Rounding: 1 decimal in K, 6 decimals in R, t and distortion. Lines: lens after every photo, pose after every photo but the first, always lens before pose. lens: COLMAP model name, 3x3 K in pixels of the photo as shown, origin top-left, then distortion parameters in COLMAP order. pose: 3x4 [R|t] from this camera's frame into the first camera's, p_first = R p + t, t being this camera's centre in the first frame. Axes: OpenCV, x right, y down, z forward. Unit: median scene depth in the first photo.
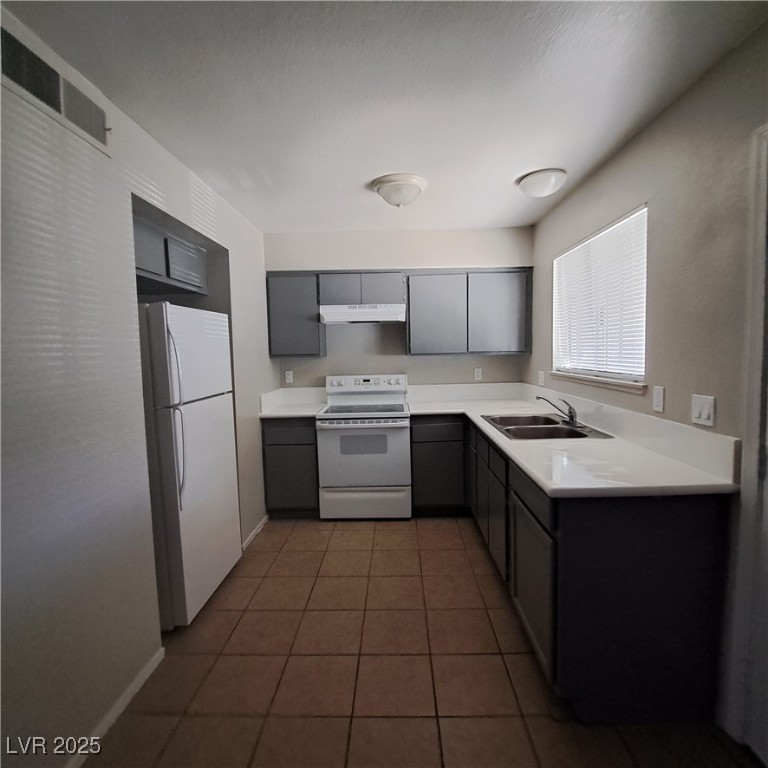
lens RADIAL K [[411.9, 0, 386.7], [0, 411.9, 384.8], [0, 0, 1]] dist [-0.006746, -0.008220]
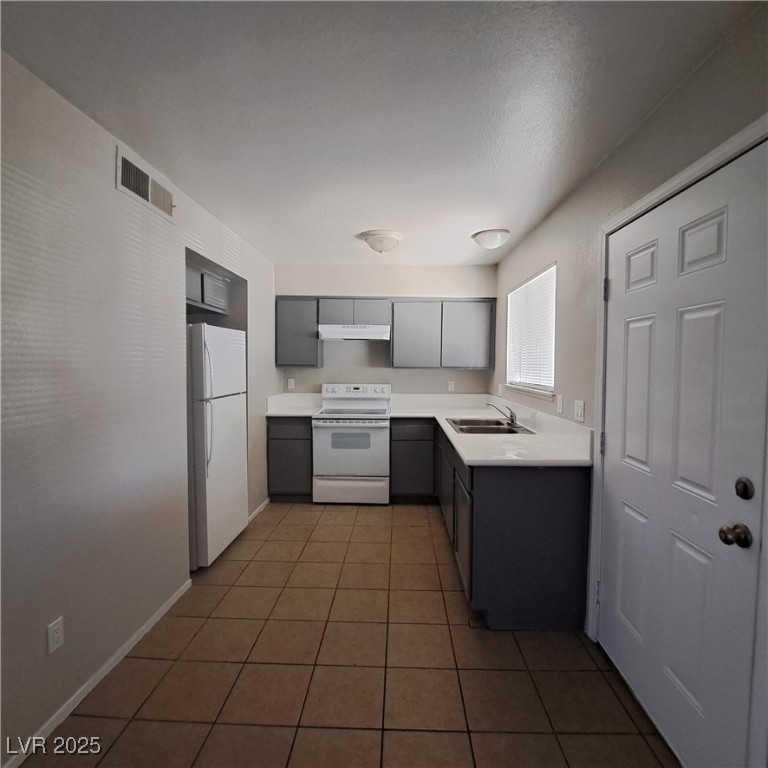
lens RADIAL K [[411.9, 0, 386.7], [0, 411.9, 384.8], [0, 0, 1]] dist [-0.006746, -0.008220]
pose [[0.999571, 0.029242, -0.001615, 0.049062], [-0.029279, 0.999026, -0.033016, 0.019132], [0.000648, 0.033049, 0.999454, -0.225370]]
